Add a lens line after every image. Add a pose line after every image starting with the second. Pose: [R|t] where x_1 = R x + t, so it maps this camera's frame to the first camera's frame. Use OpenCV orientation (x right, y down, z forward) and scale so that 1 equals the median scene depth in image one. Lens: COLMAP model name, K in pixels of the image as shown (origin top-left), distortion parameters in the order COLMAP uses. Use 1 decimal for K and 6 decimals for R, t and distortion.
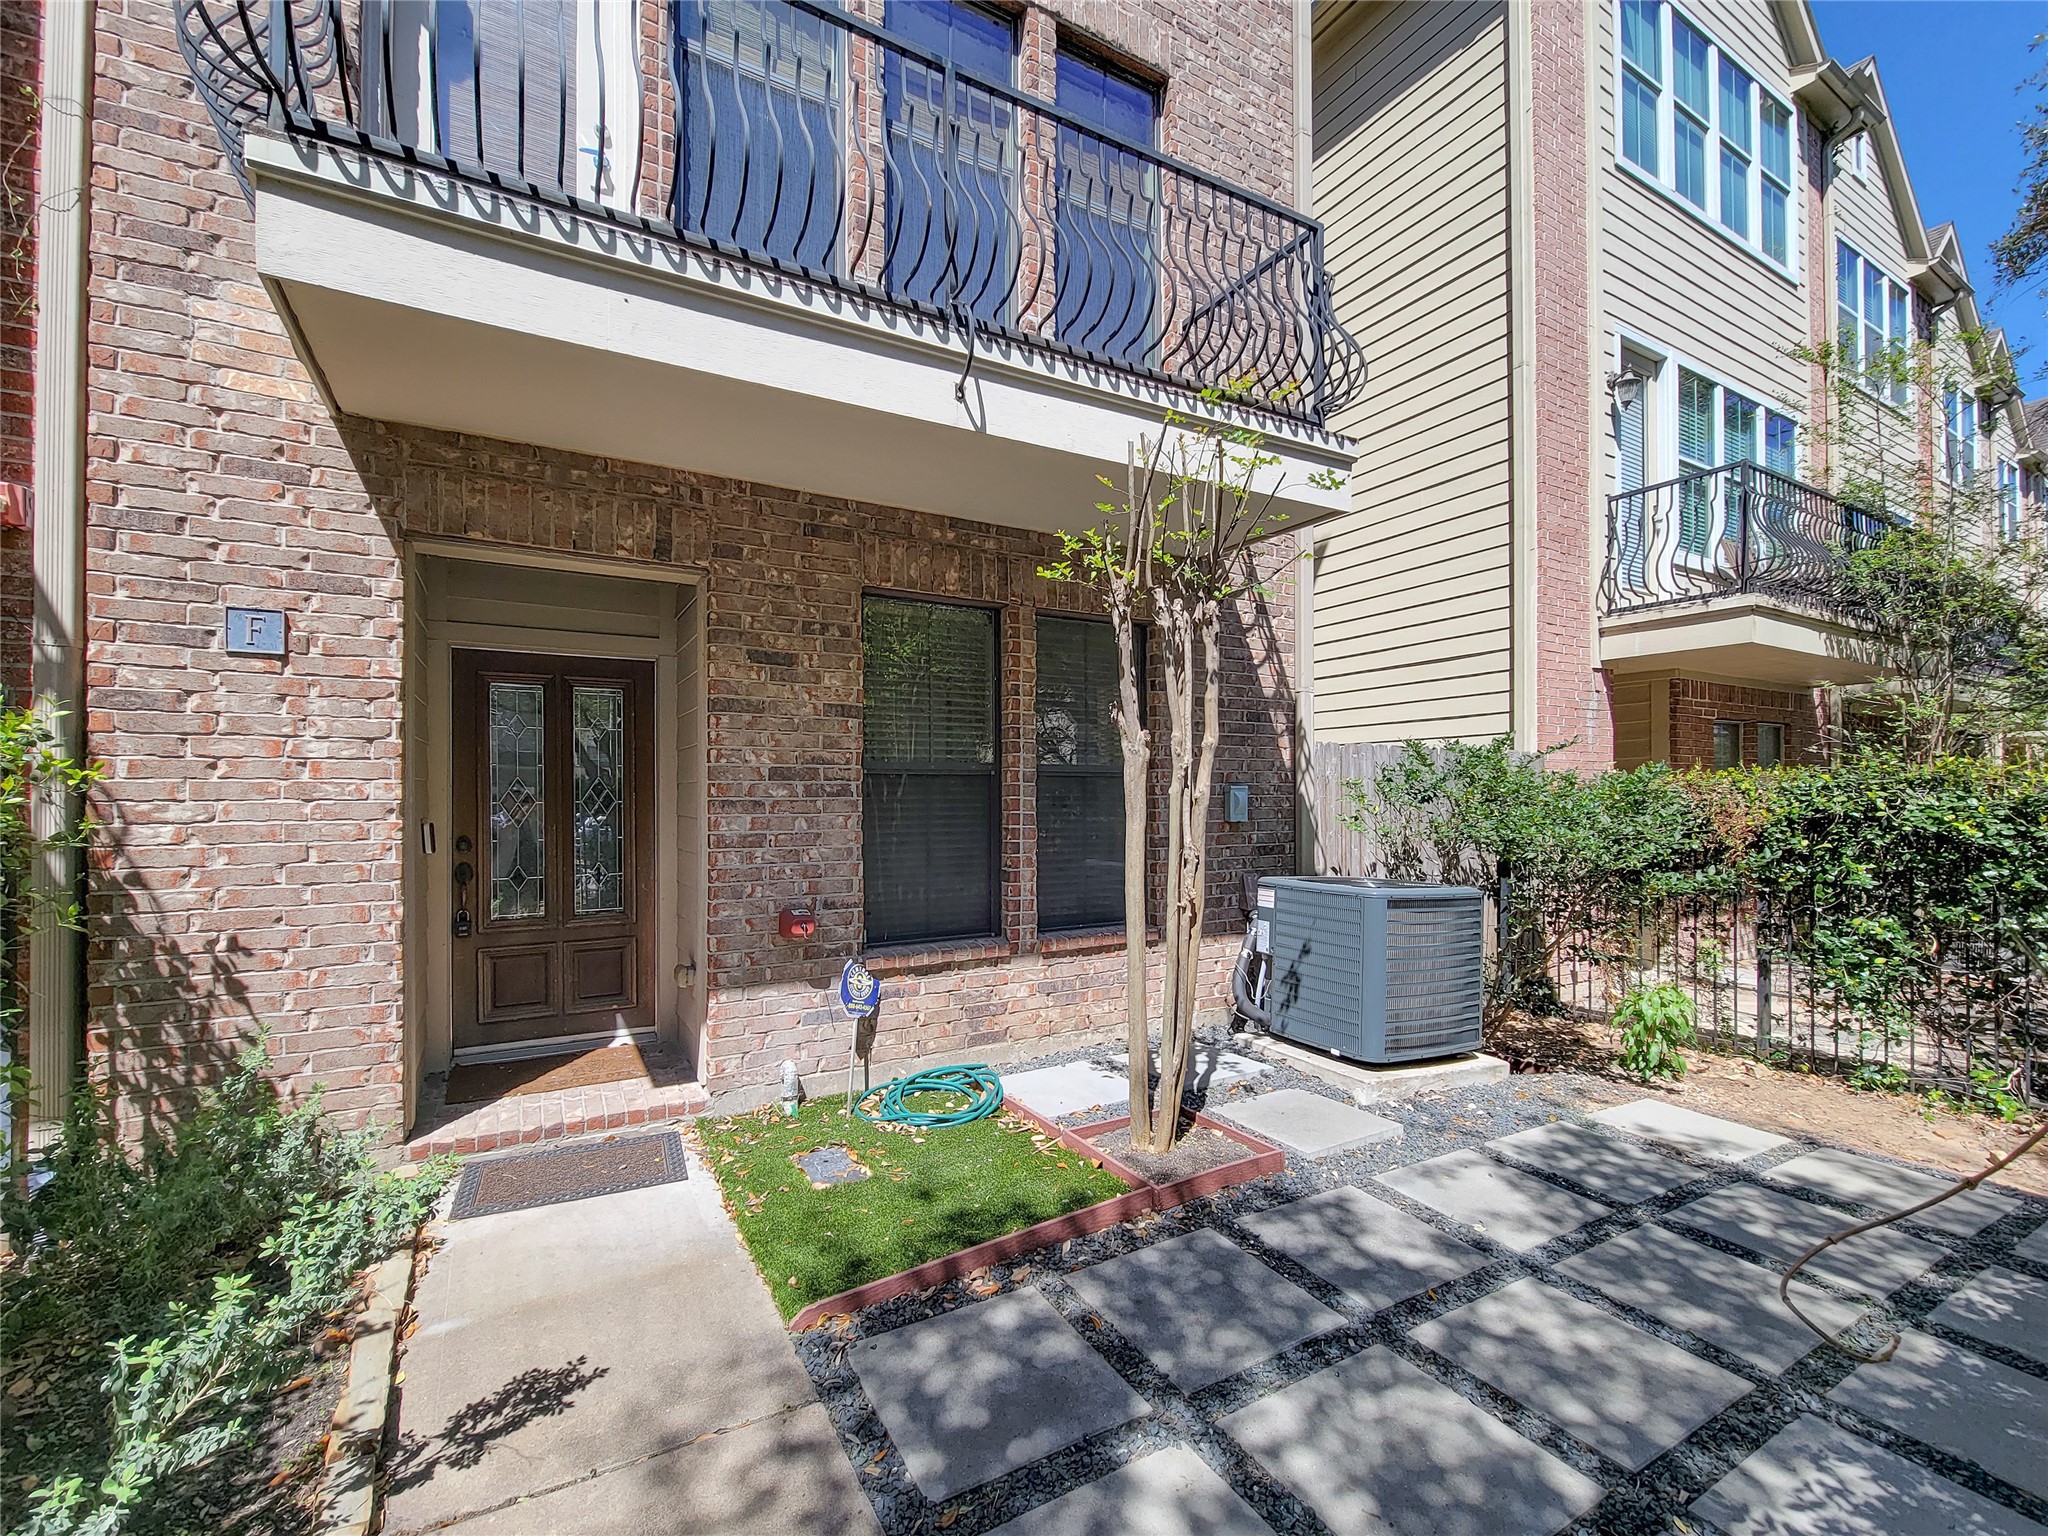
lens RADIAL K [[832.5, 0, 1036.9], [0, 832.5, 785.1], [0, 0, 1]] dist [-0.000007, -0.002167]
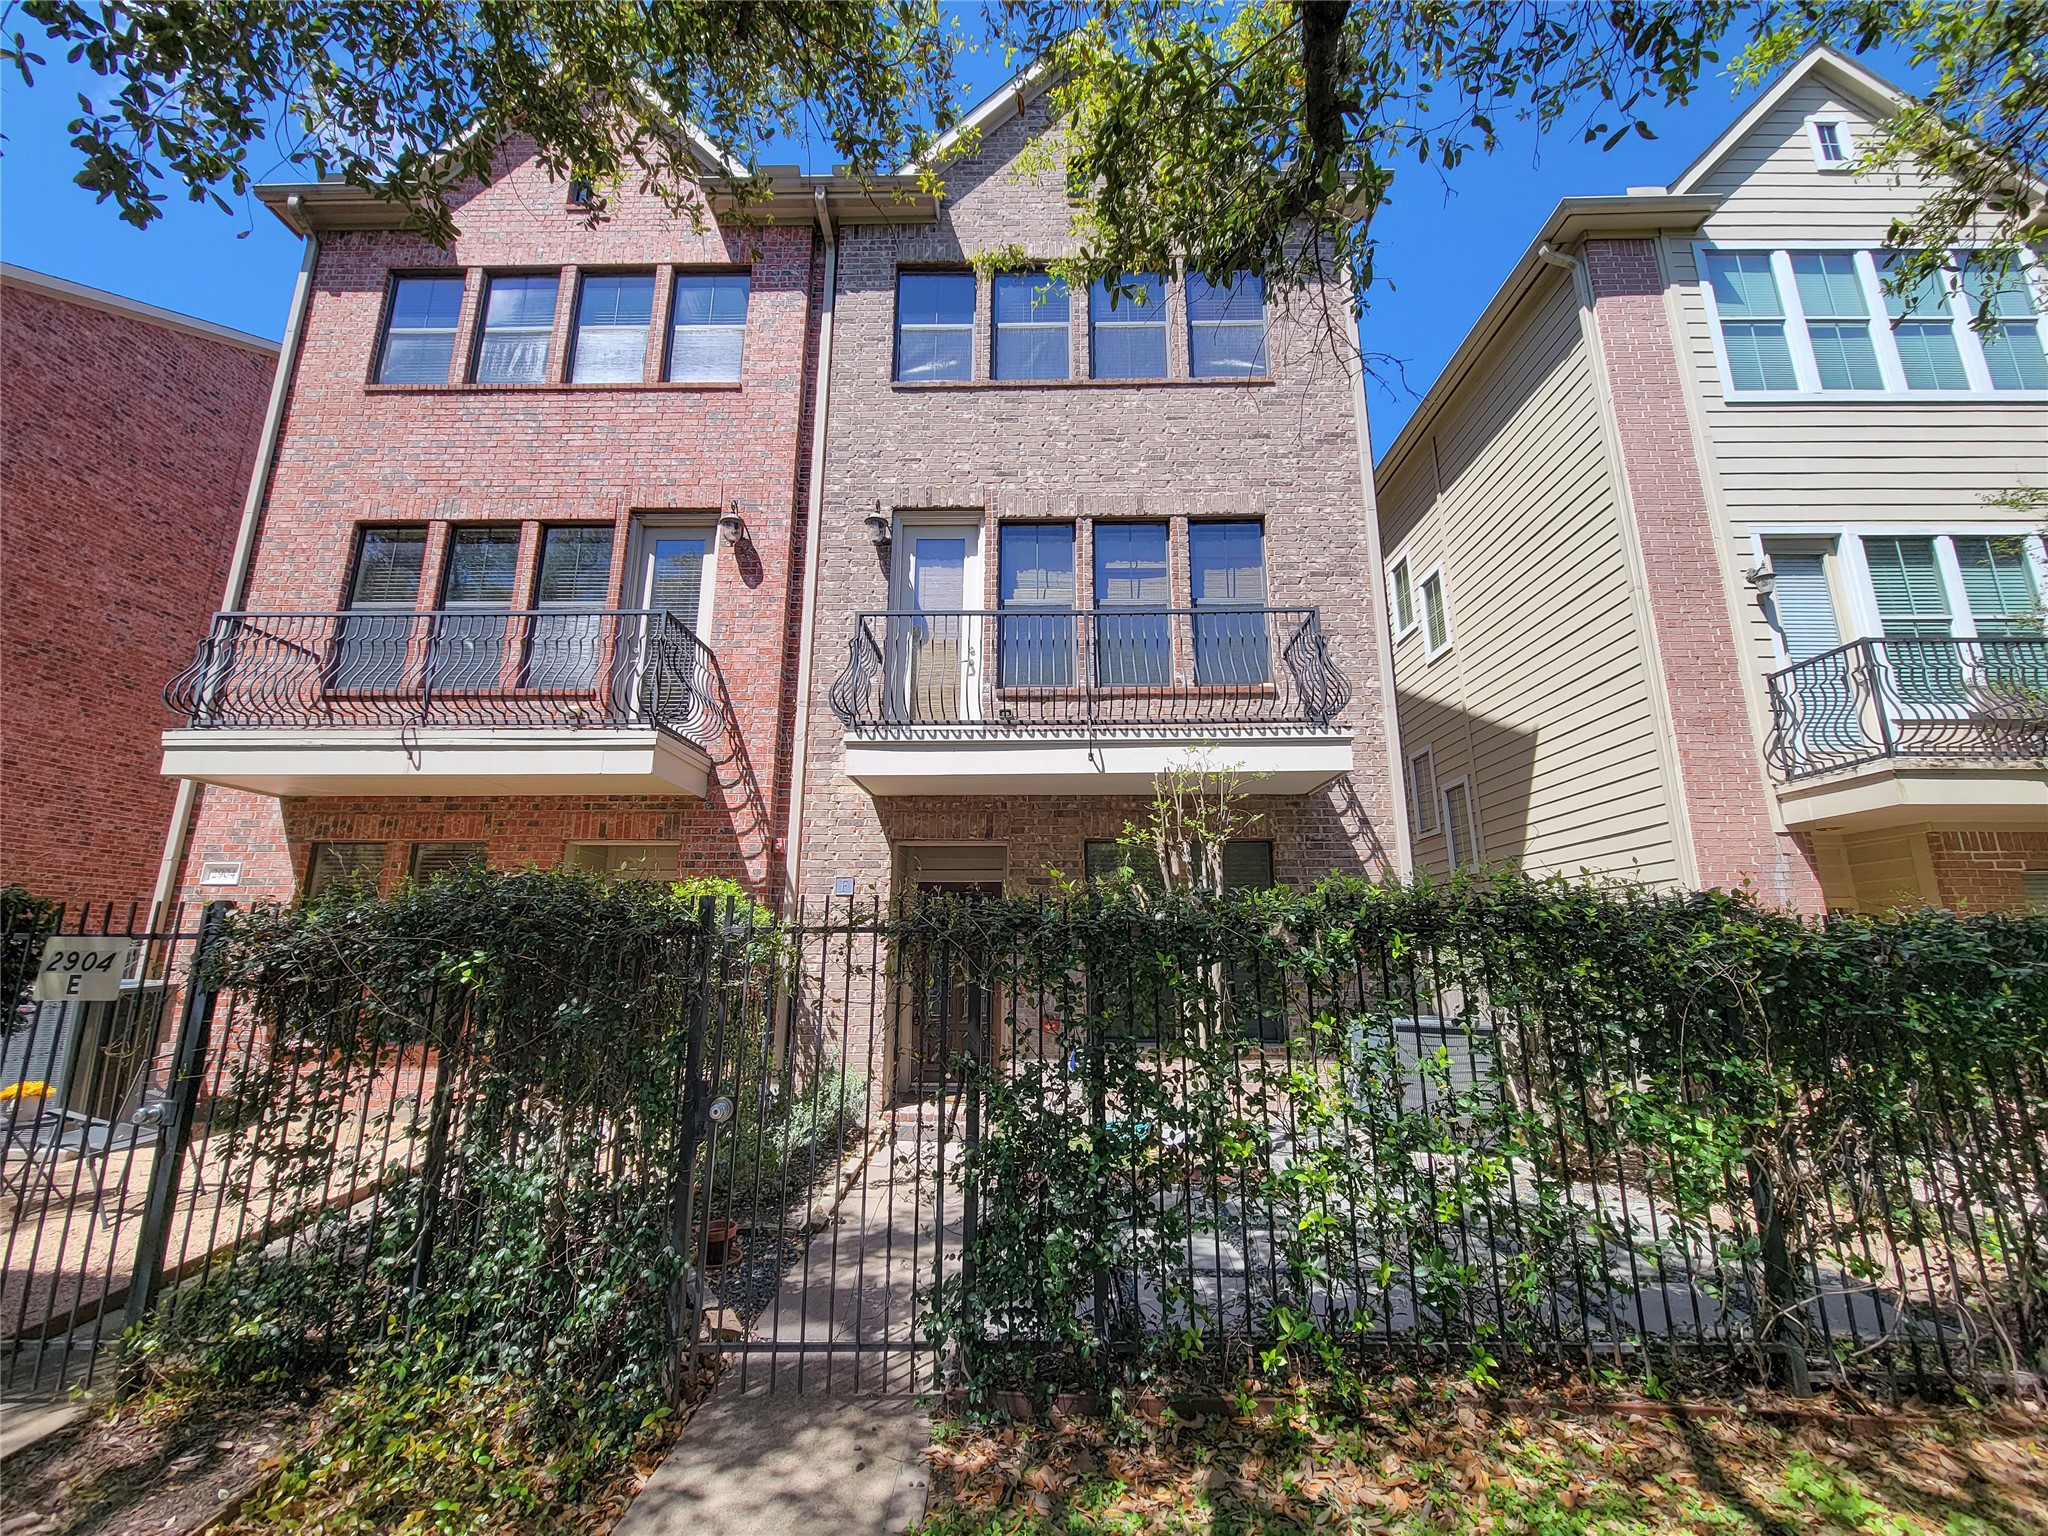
lens RADIAL K [[832.5, 0, 1029.4], [0, 832.5, 767.6], [0, 0, 1]] dist [-0.000007, -0.002167]
pose [[0.841777, -0.118946, -0.526558, 0.542201], [0.000180, 0.975485, -0.220068, 0.014882], [0.539826, 0.185153, 0.821162, -0.503489]]
